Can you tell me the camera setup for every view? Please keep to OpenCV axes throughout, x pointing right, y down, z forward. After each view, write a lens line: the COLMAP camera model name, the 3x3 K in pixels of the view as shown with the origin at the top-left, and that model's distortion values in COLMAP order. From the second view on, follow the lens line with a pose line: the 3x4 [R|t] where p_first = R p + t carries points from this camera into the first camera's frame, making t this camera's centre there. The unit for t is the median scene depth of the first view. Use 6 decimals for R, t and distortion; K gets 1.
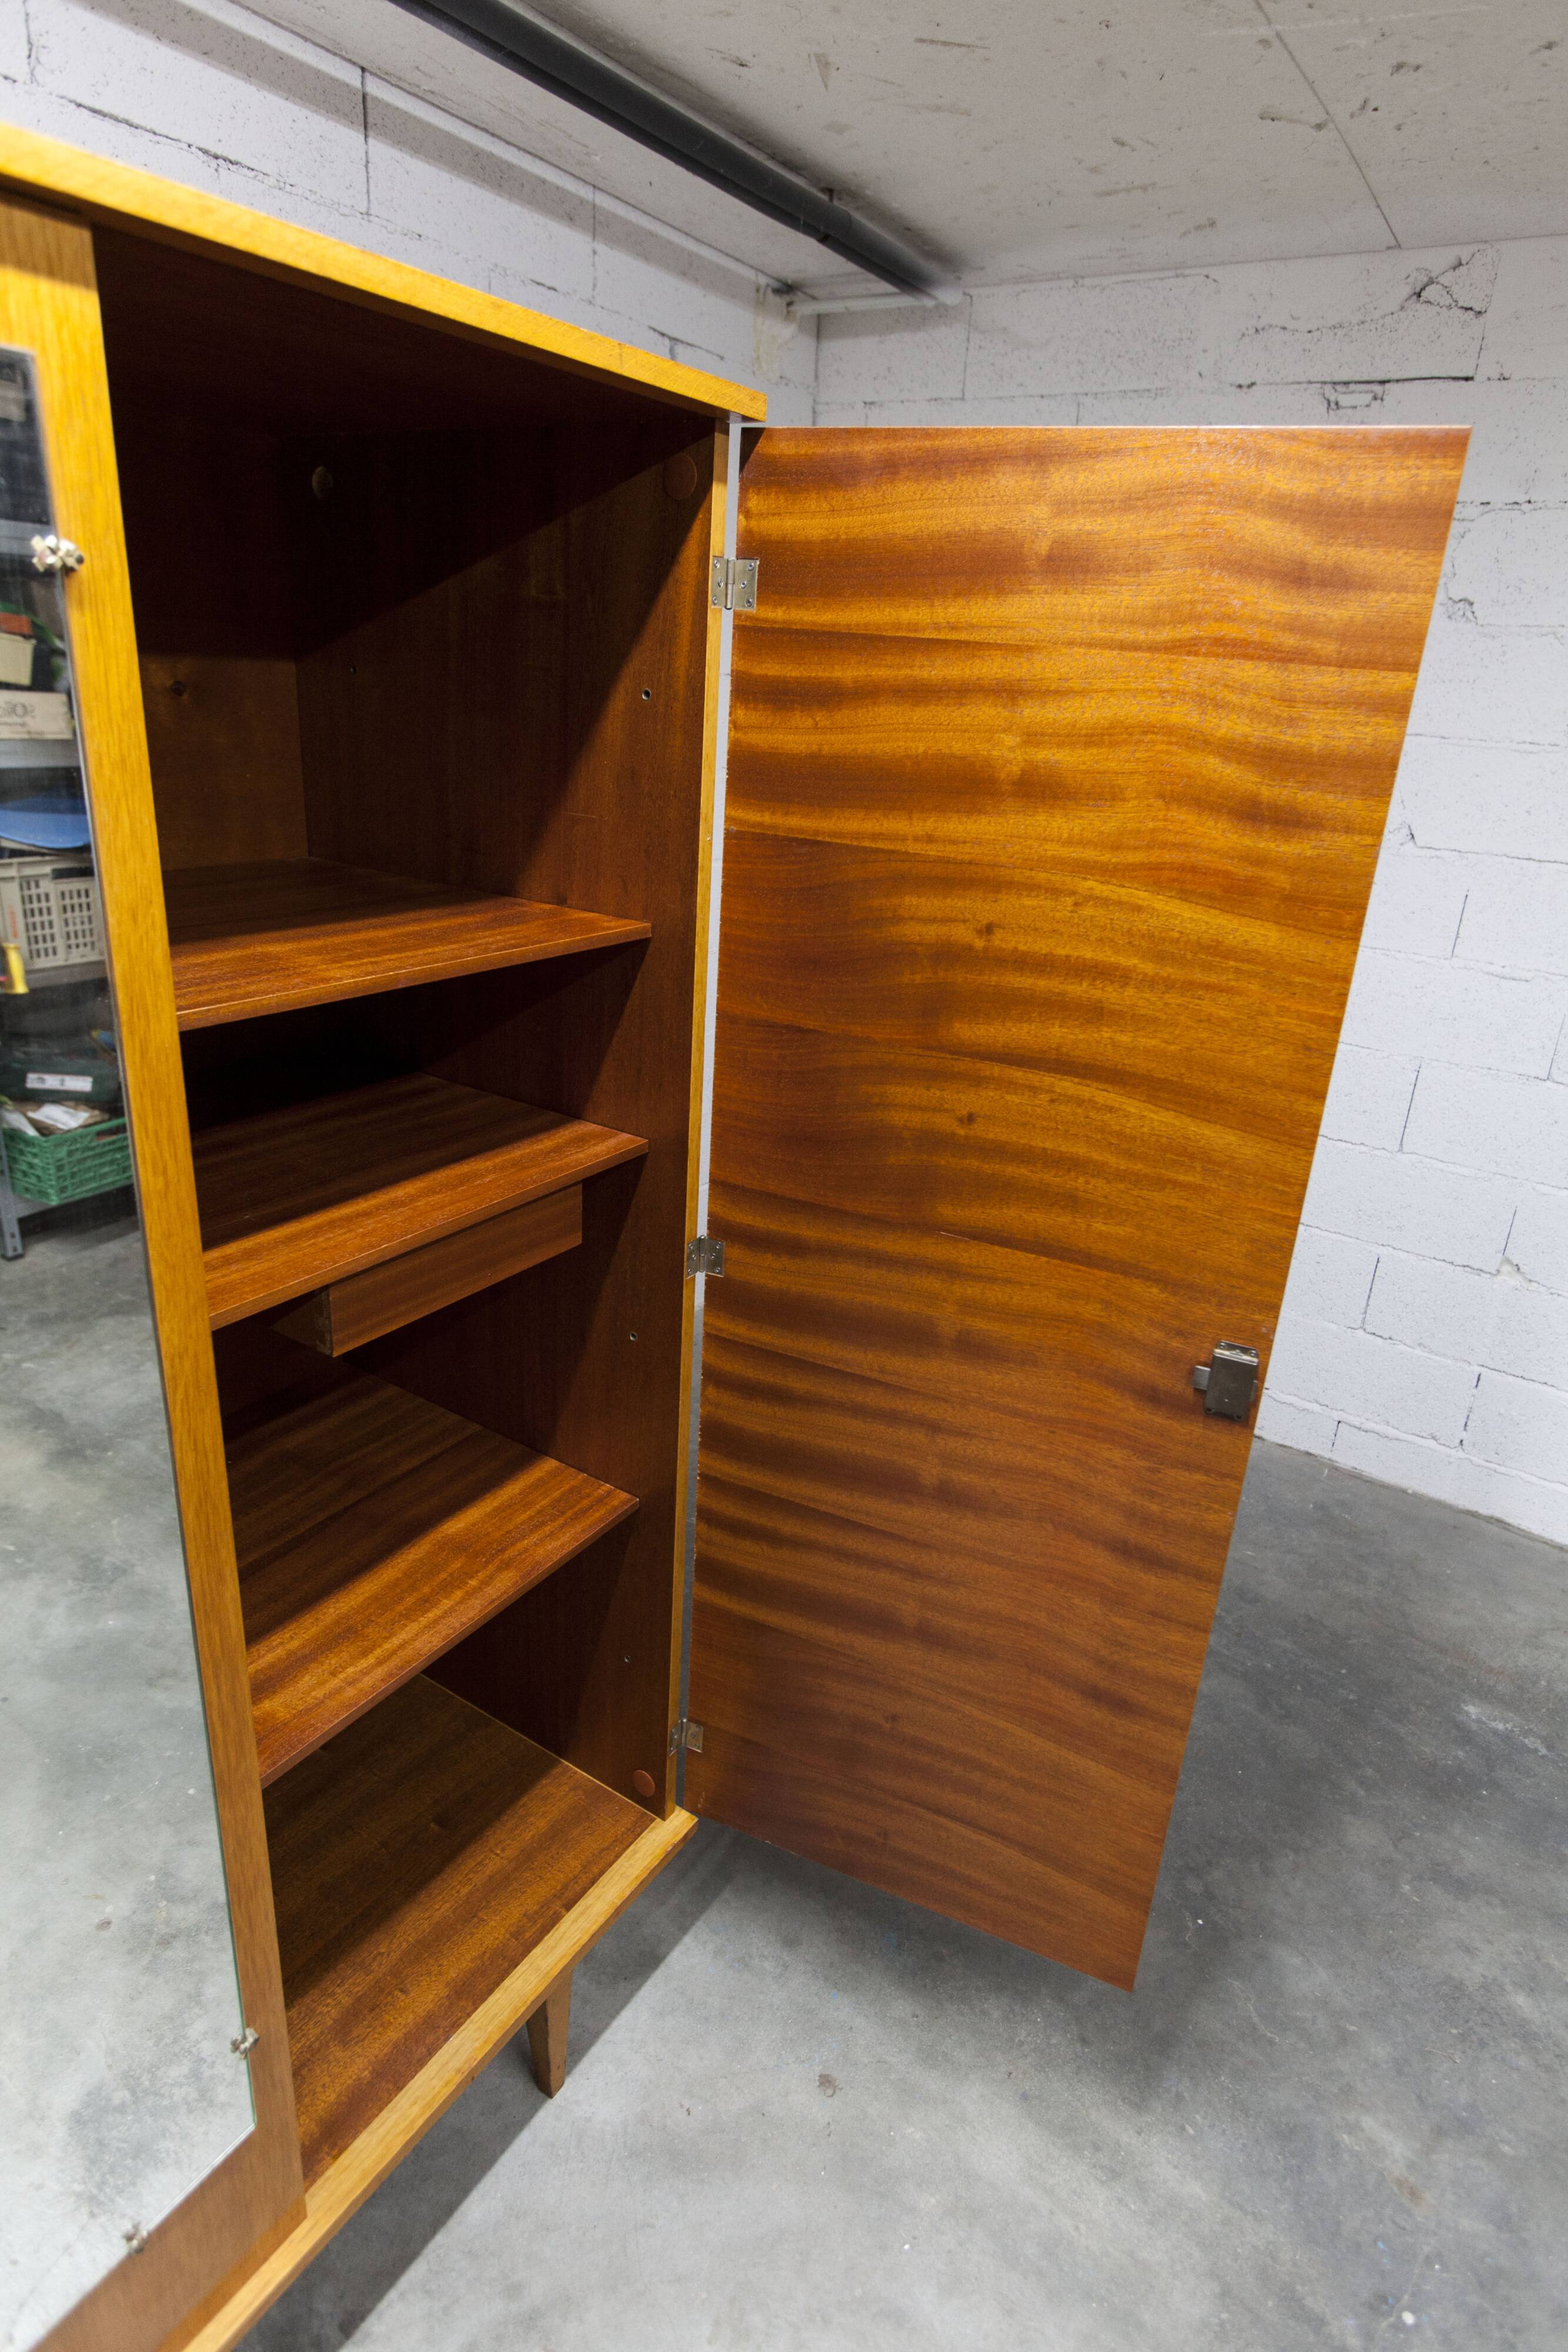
lens RADIAL K [[1323.4, 0, 798.4], [0, 1323.4, 1176.0], [0, 0, 1]] dist [-0.005146, 0.003436]
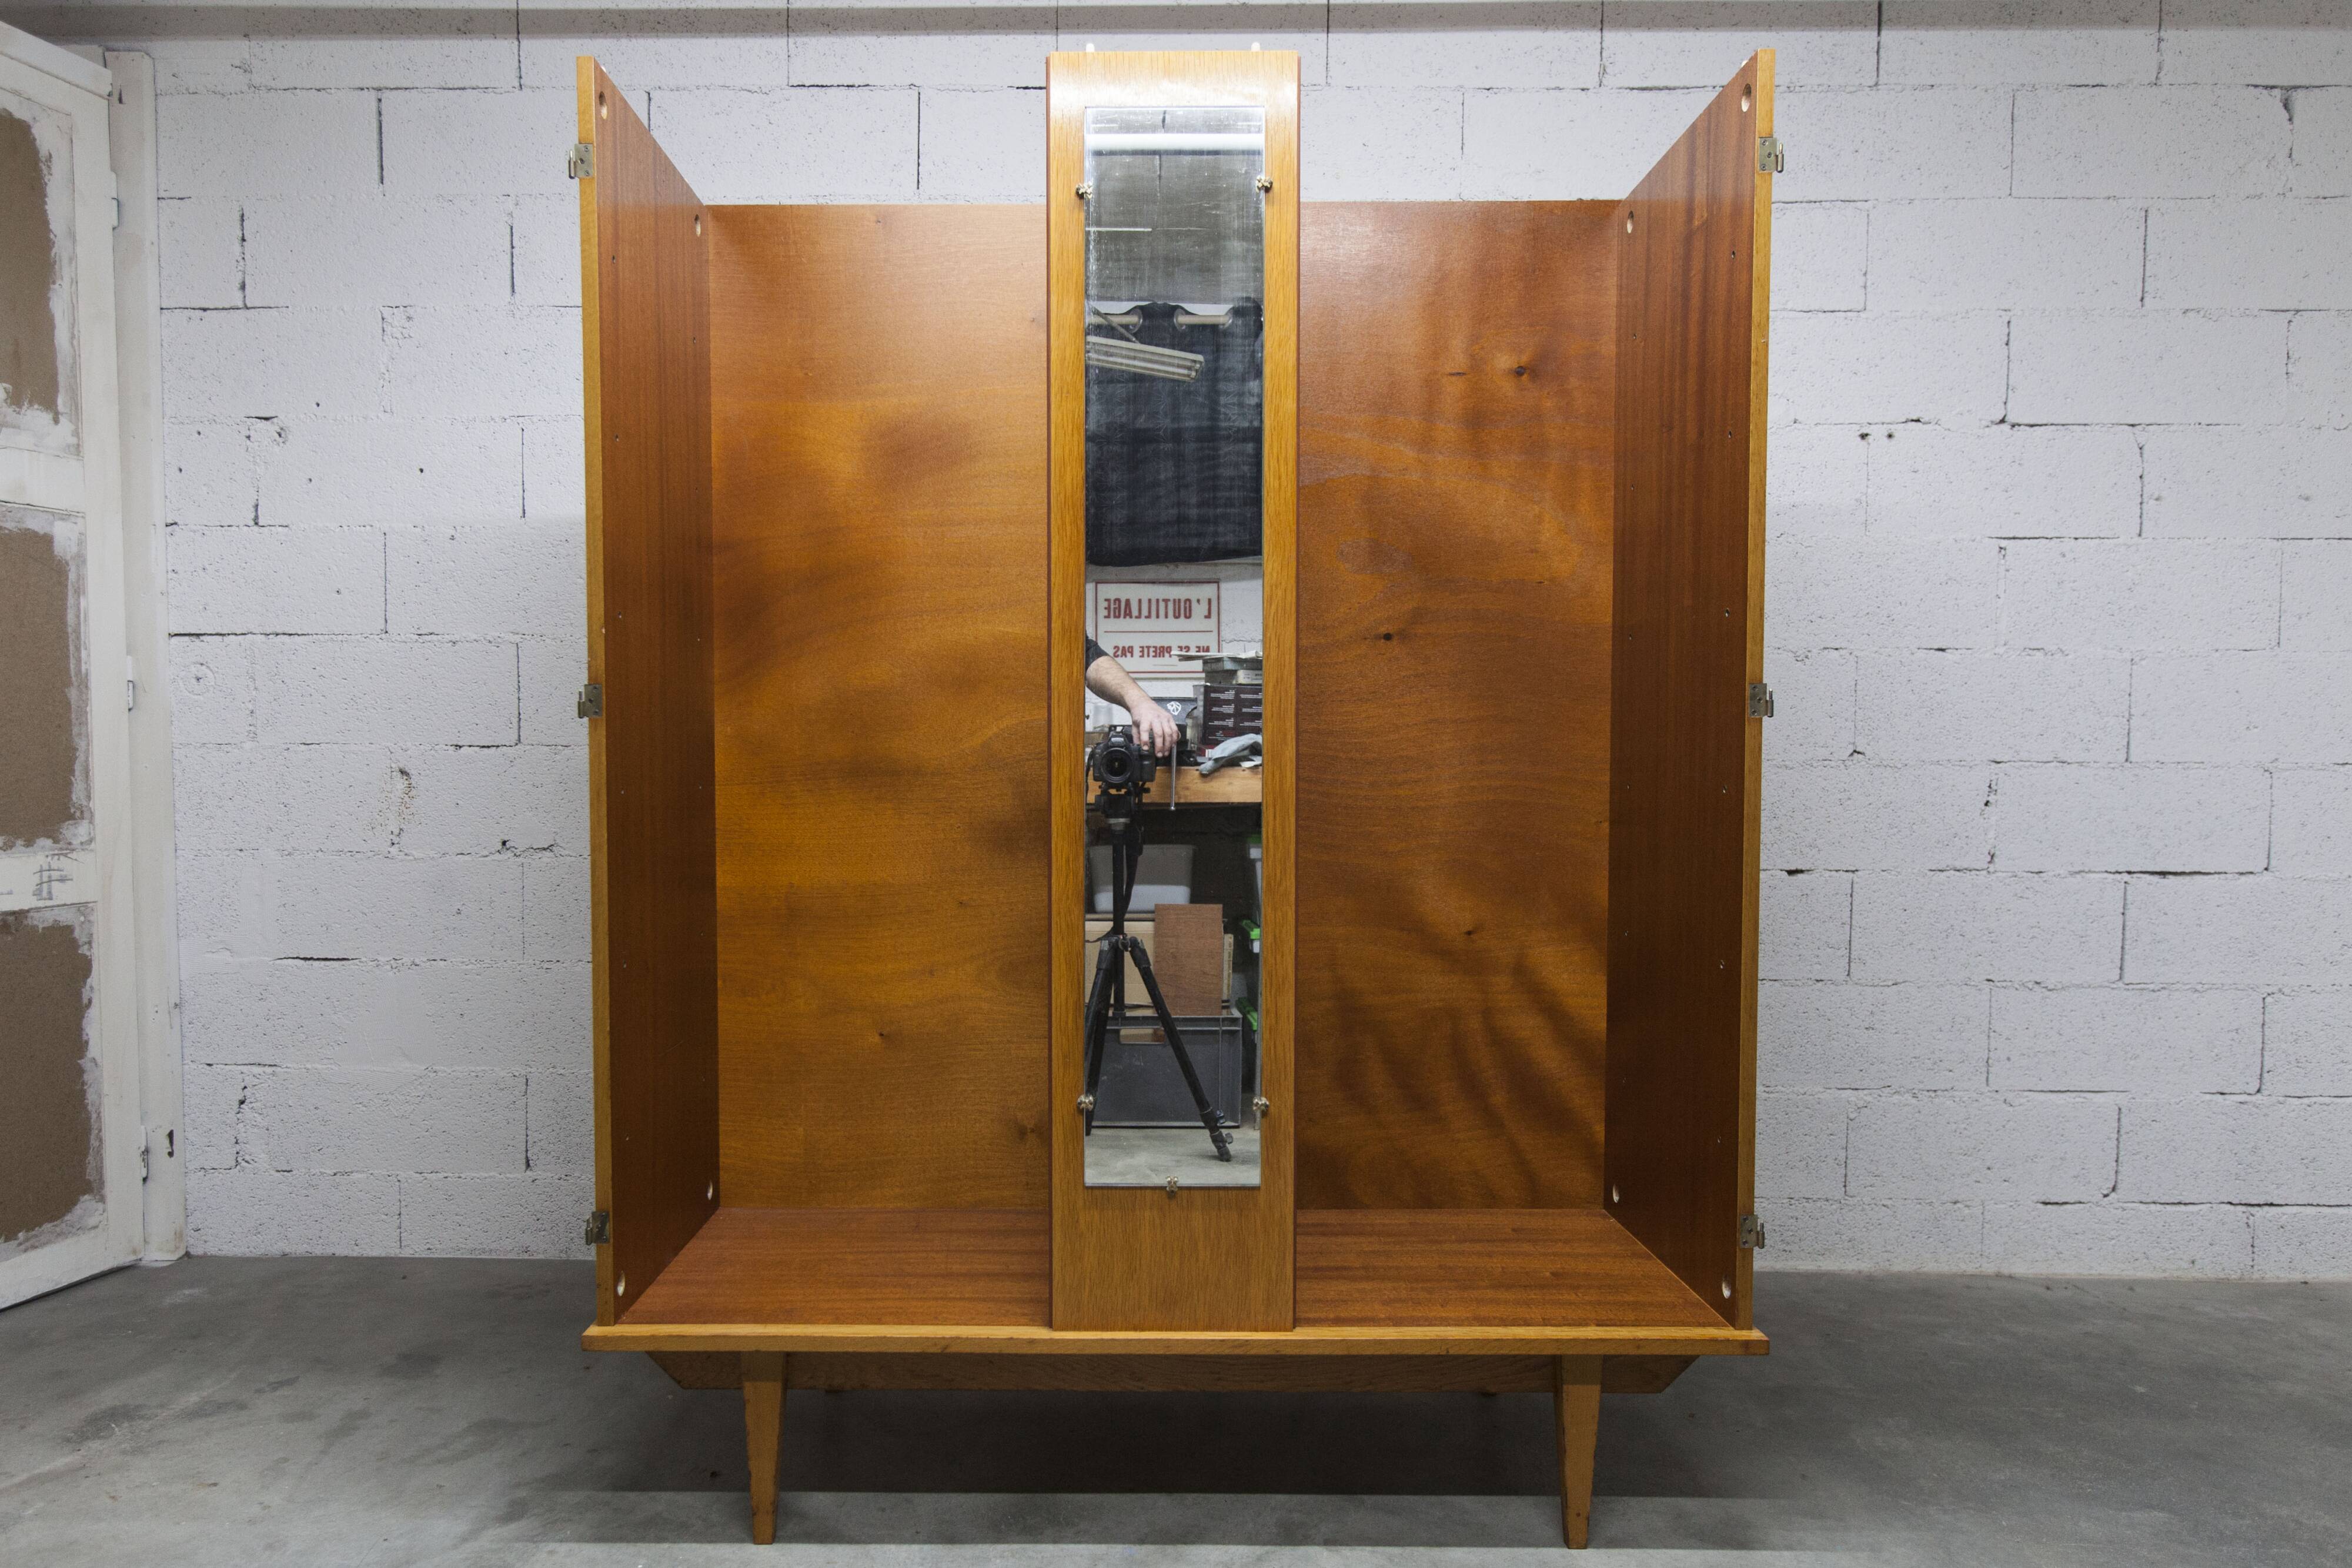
lens RADIAL K [[1658.1, 0, 1090.3], [0, 1658.1, 819.0], [0, 0, 1]] dist [-0.006469, 0.006090]
pose [[0.527633, -0.031634, -0.848883, 0.727356], [-0.274602, 0.939302, -0.205685, 0.535254], [0.803864, 0.341631, 0.486920, -0.116960]]
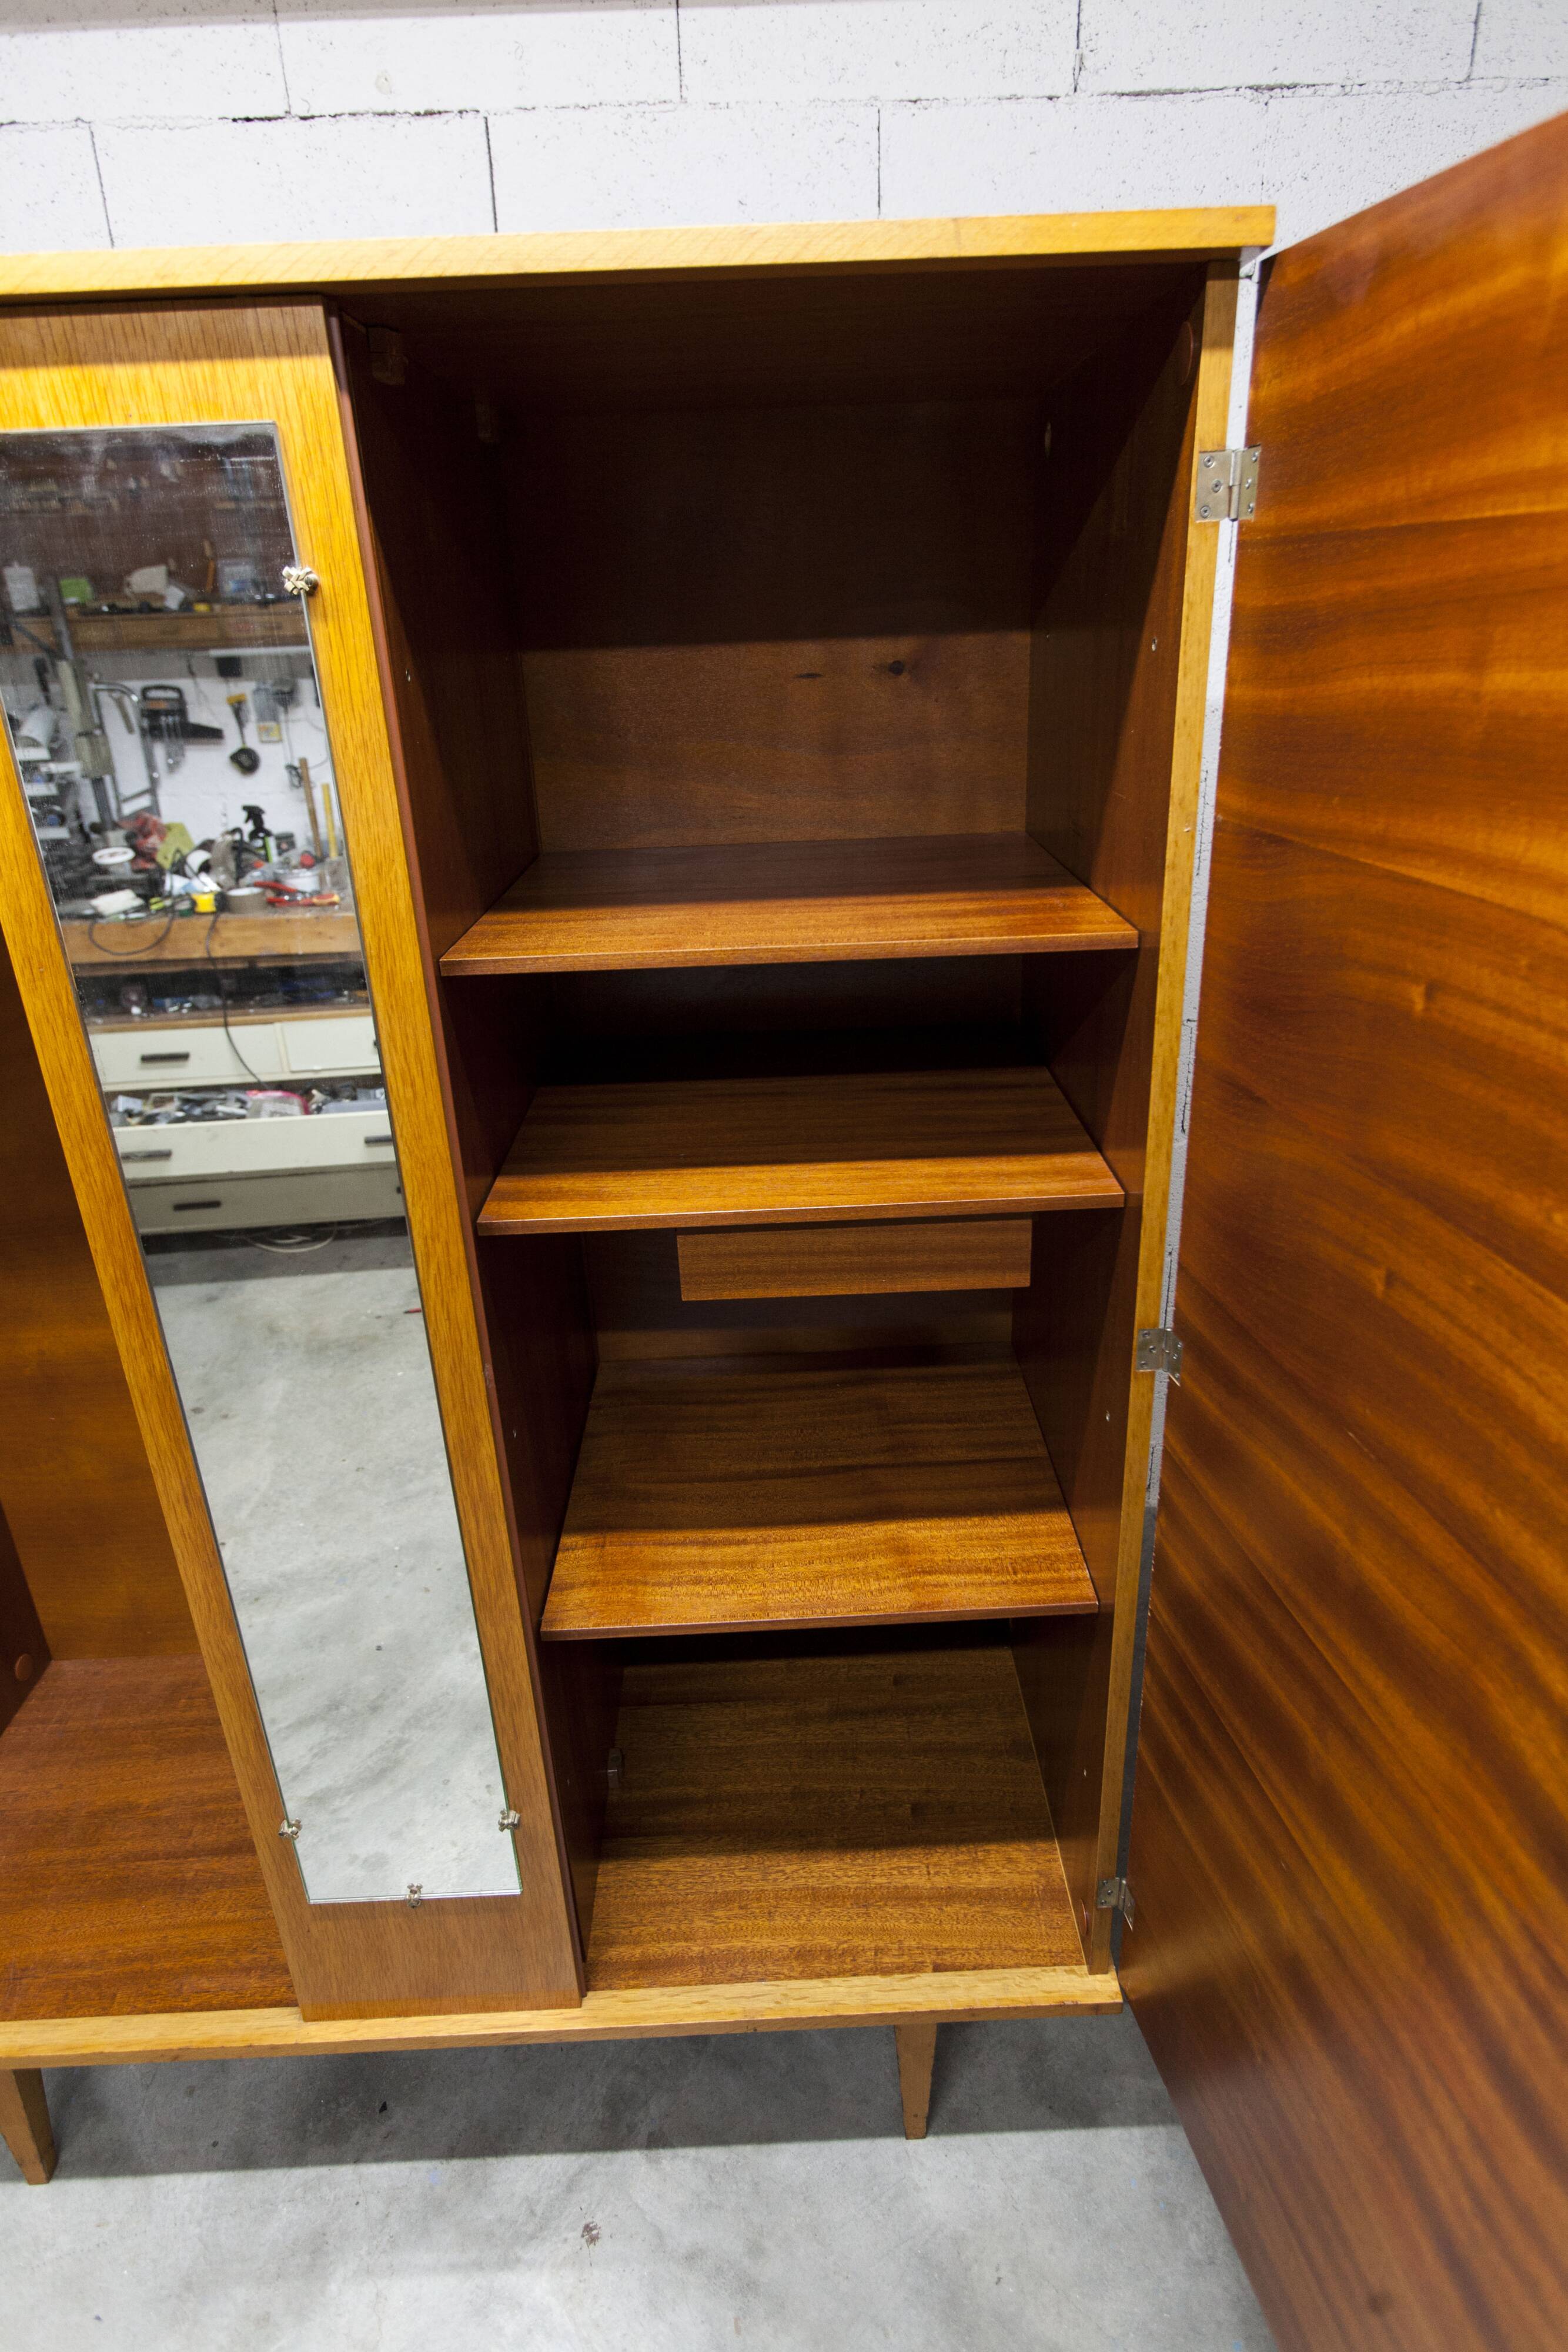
lens RADIAL K [[1323.4, 0, 796.3], [0, 1323.4, 1175.9], [0, 0, 1]] dist [-0.005146, 0.003436]
pose [[0.556478, 0.244495, -0.794075, 0.360226], [-0.228936, 0.963847, 0.136333, -0.087043], [0.798700, 0.105926, 0.592333, 0.296468]]
